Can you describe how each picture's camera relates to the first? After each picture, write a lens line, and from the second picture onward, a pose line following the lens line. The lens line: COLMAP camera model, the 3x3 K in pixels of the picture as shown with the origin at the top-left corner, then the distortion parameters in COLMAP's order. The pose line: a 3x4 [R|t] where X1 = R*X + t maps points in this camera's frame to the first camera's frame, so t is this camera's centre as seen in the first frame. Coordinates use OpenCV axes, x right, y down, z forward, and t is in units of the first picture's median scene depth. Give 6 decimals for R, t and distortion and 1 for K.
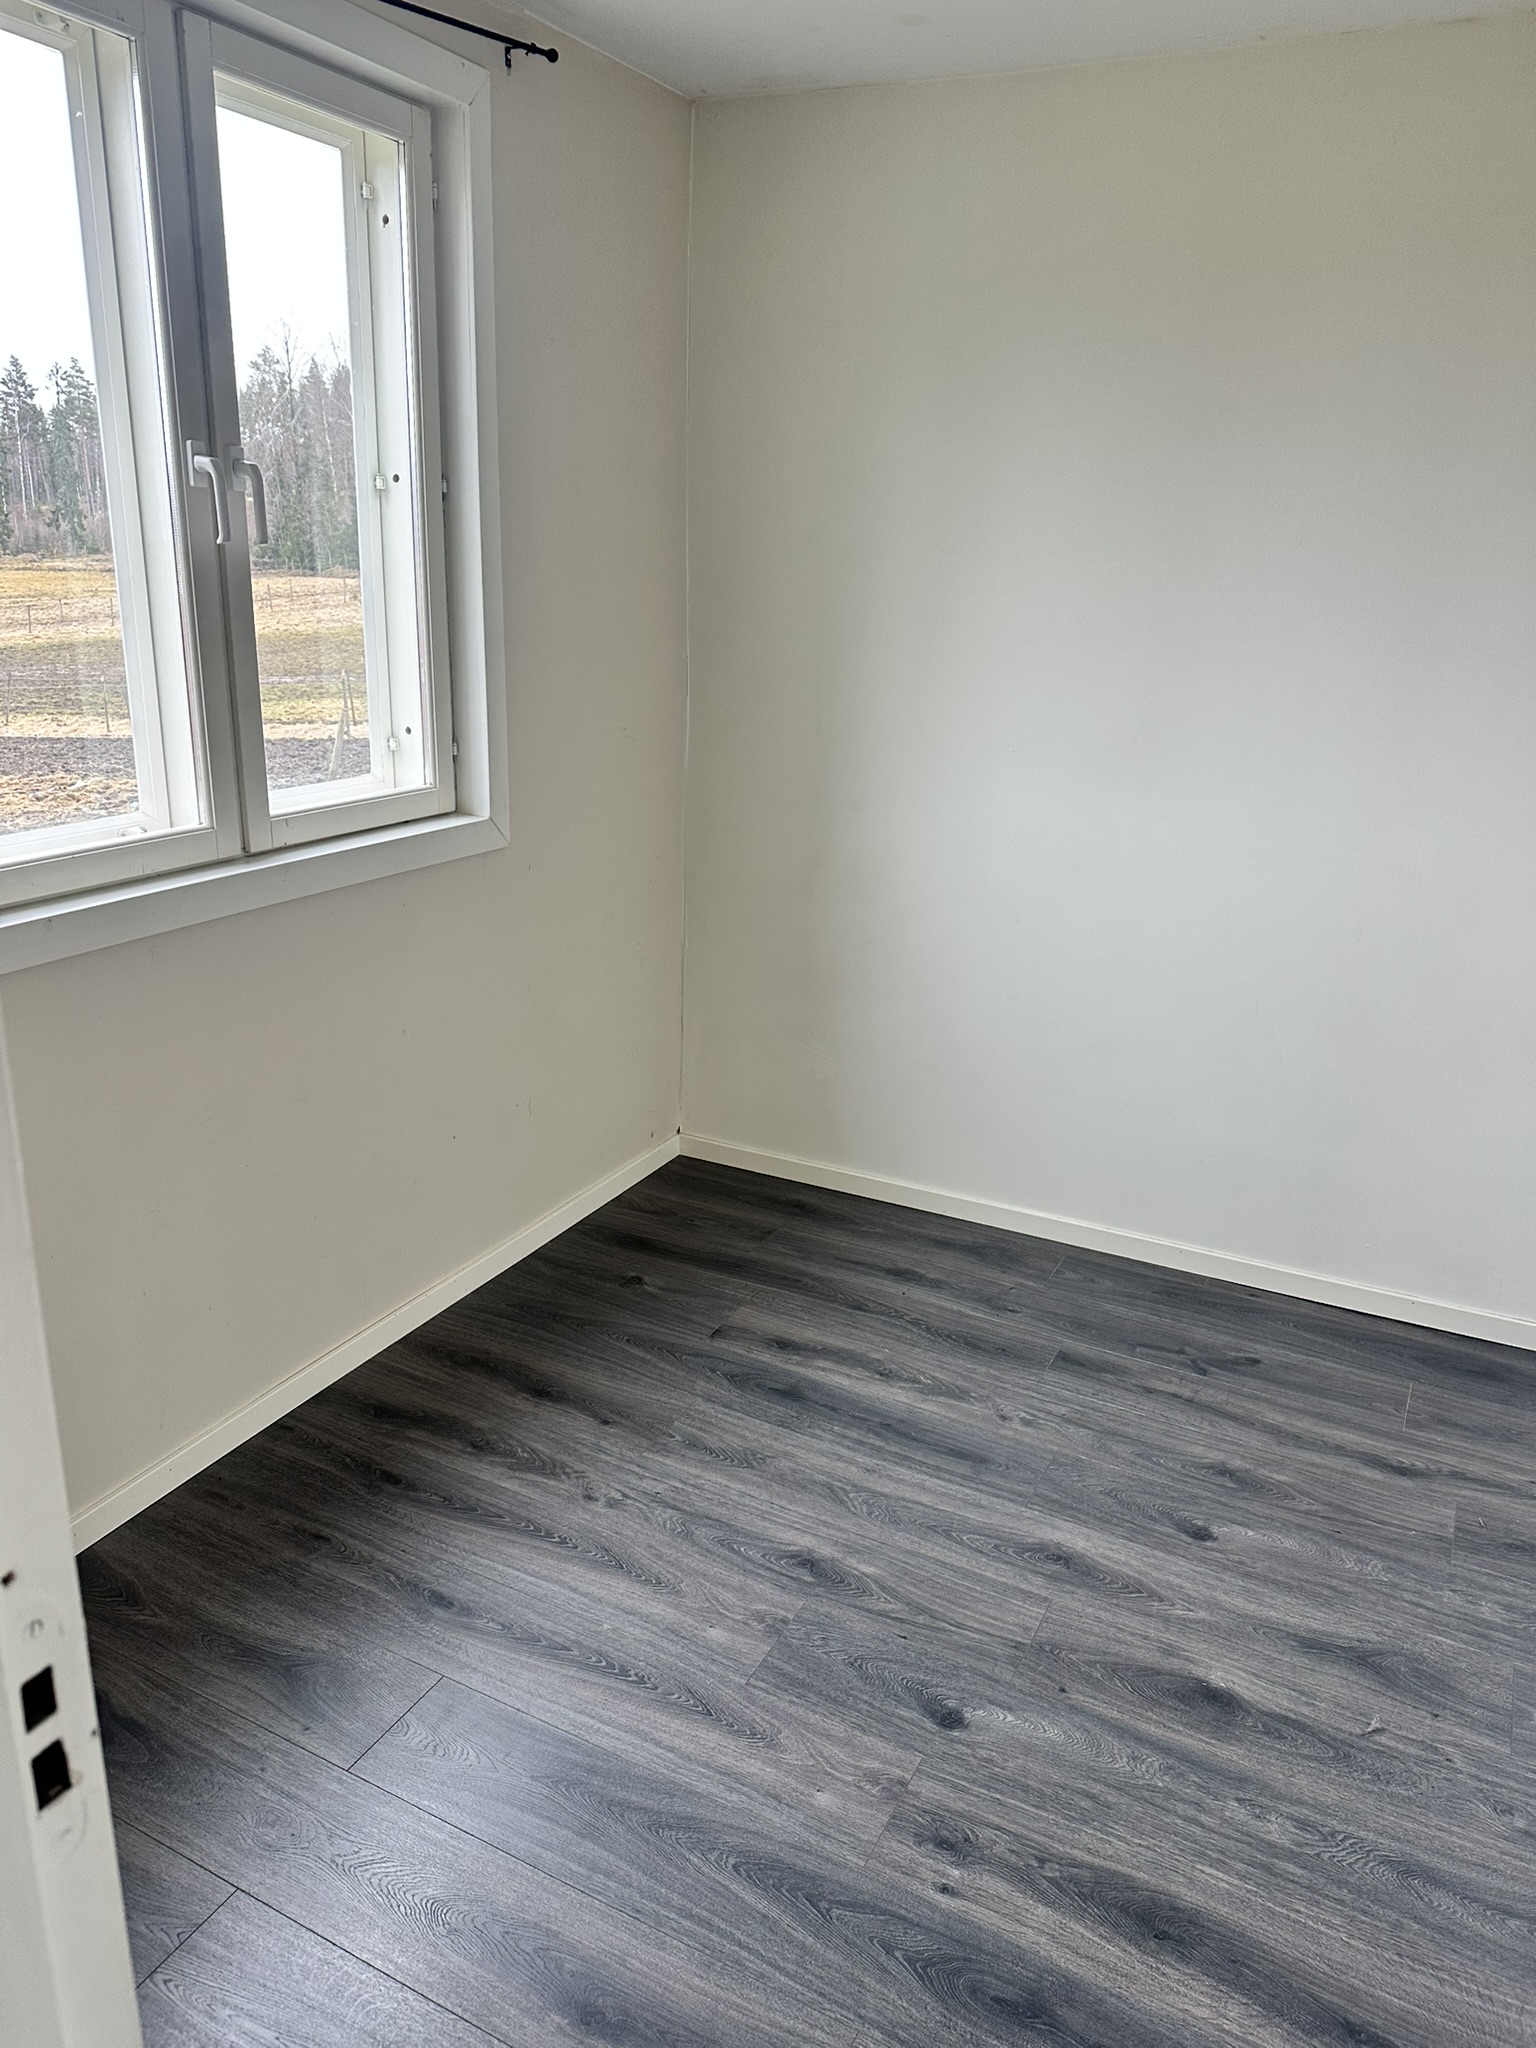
lens RADIAL K [[1440.2, 0, 767.8], [0, 1440.2, 1024.8], [0, 0, 1]] dist [-0.004095, -0.003947]
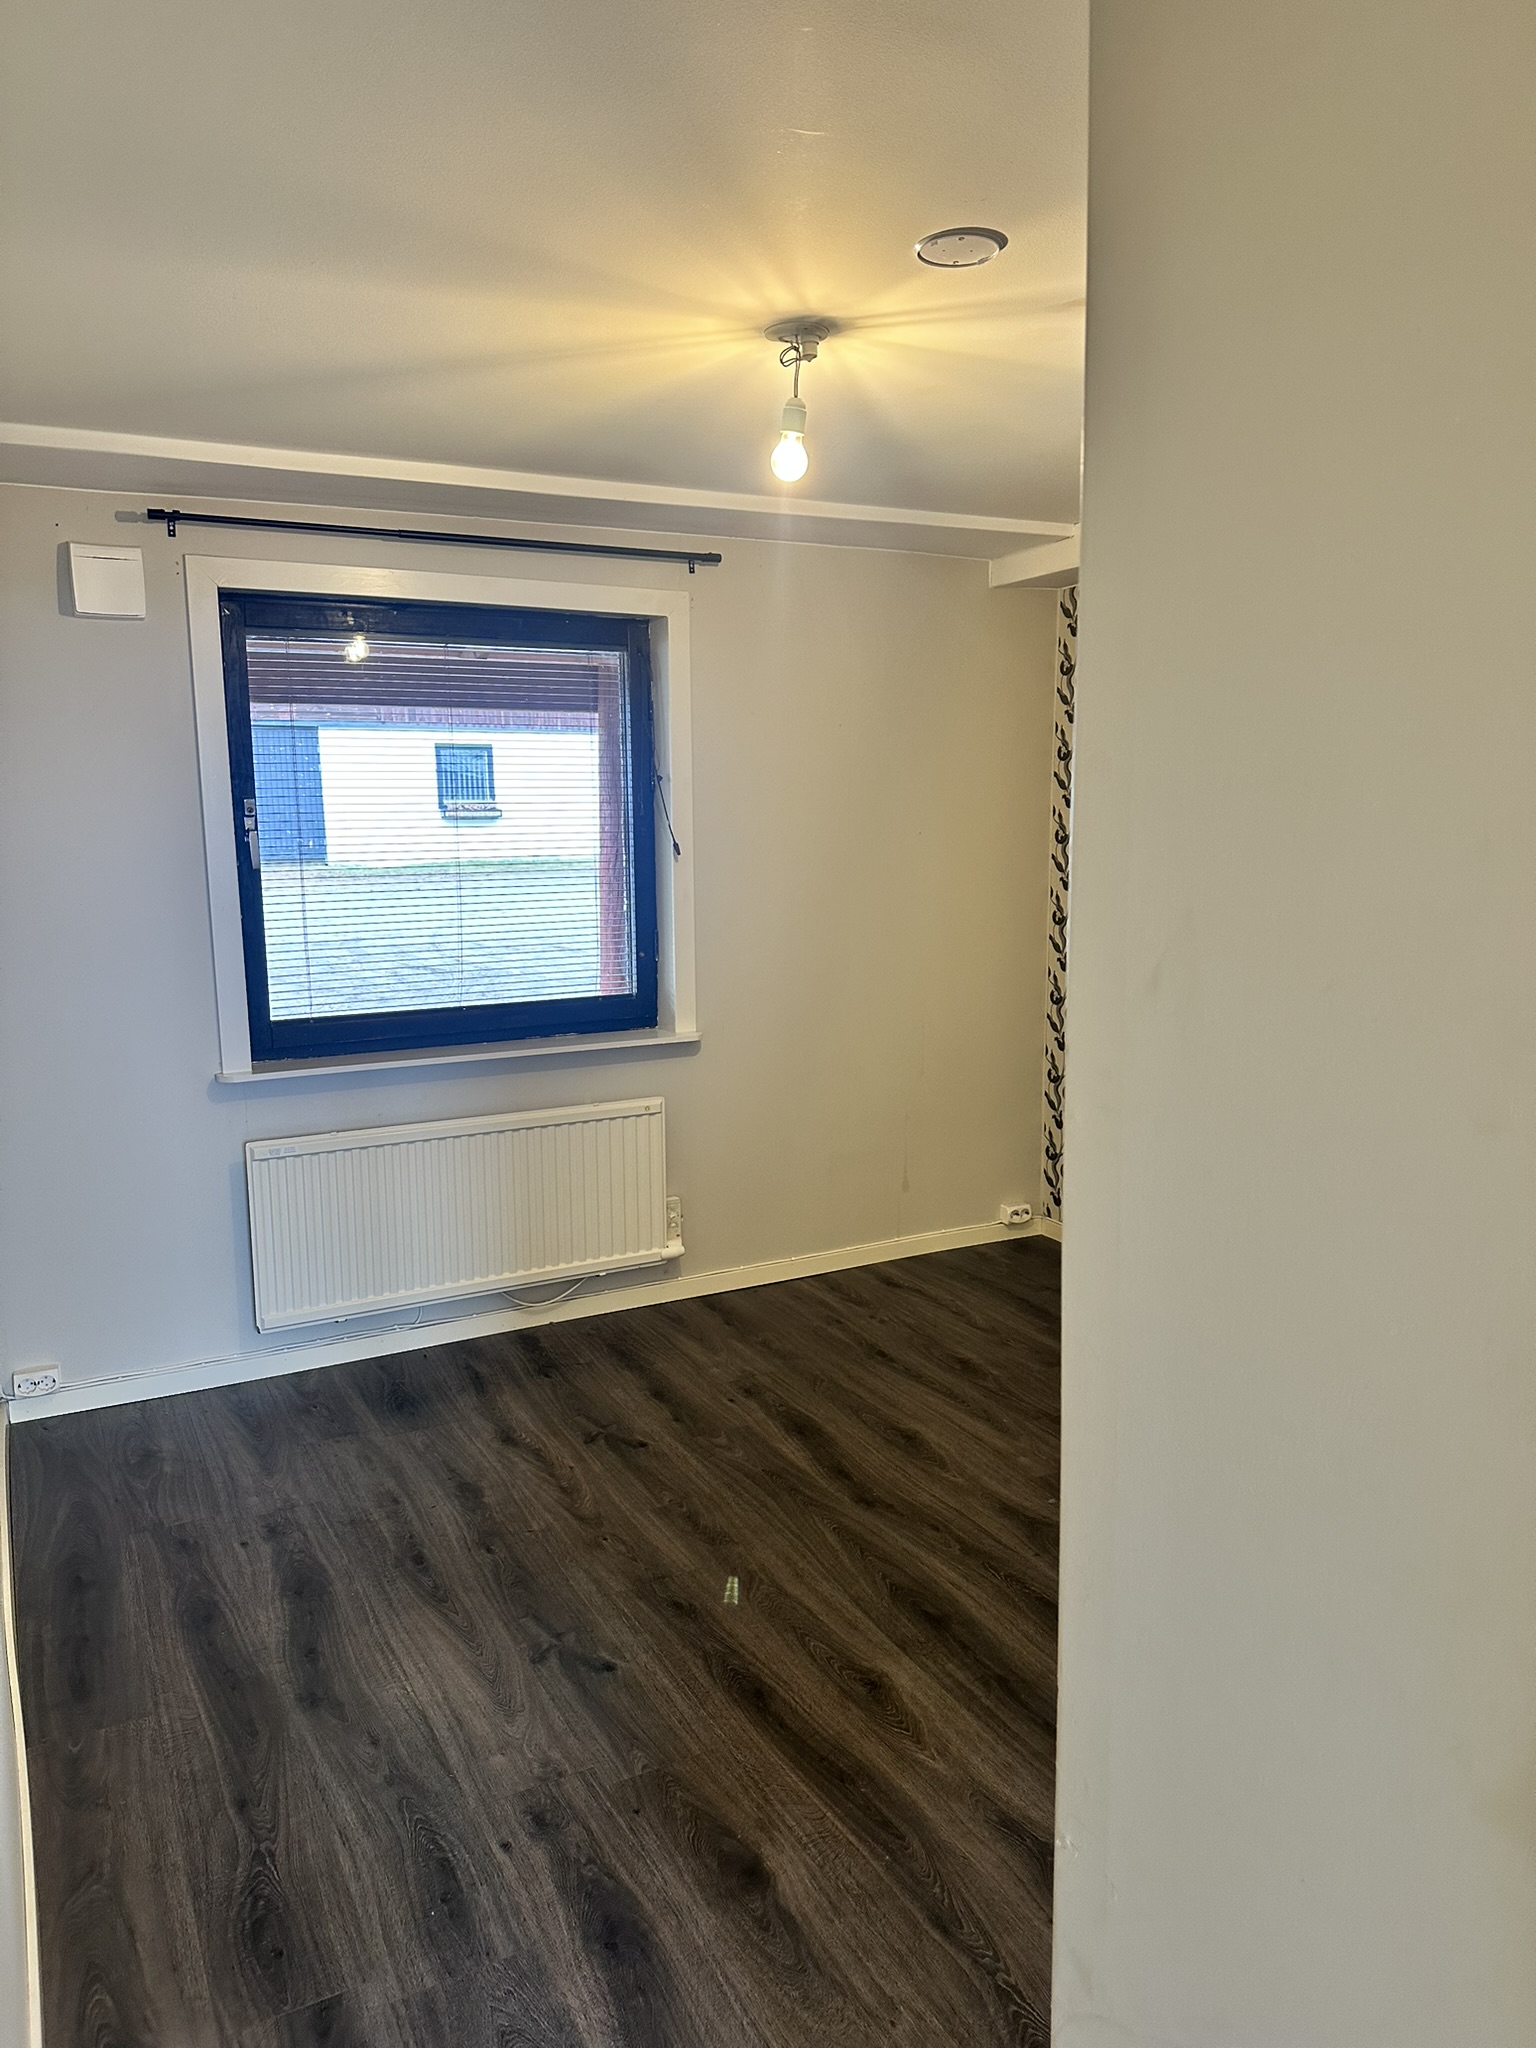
lens RADIAL K [[1440.2, 0, 766.5], [0, 1440.2, 1023.0], [0, 0, 1]] dist [-0.004095, -0.003947]
pose [[0.826492, 0.050327, -0.560695, 0.908960], [-0.143660, 0.981874, -0.123630, 0.056916], [0.544310, 0.182729, 0.818741, 0.034163]]
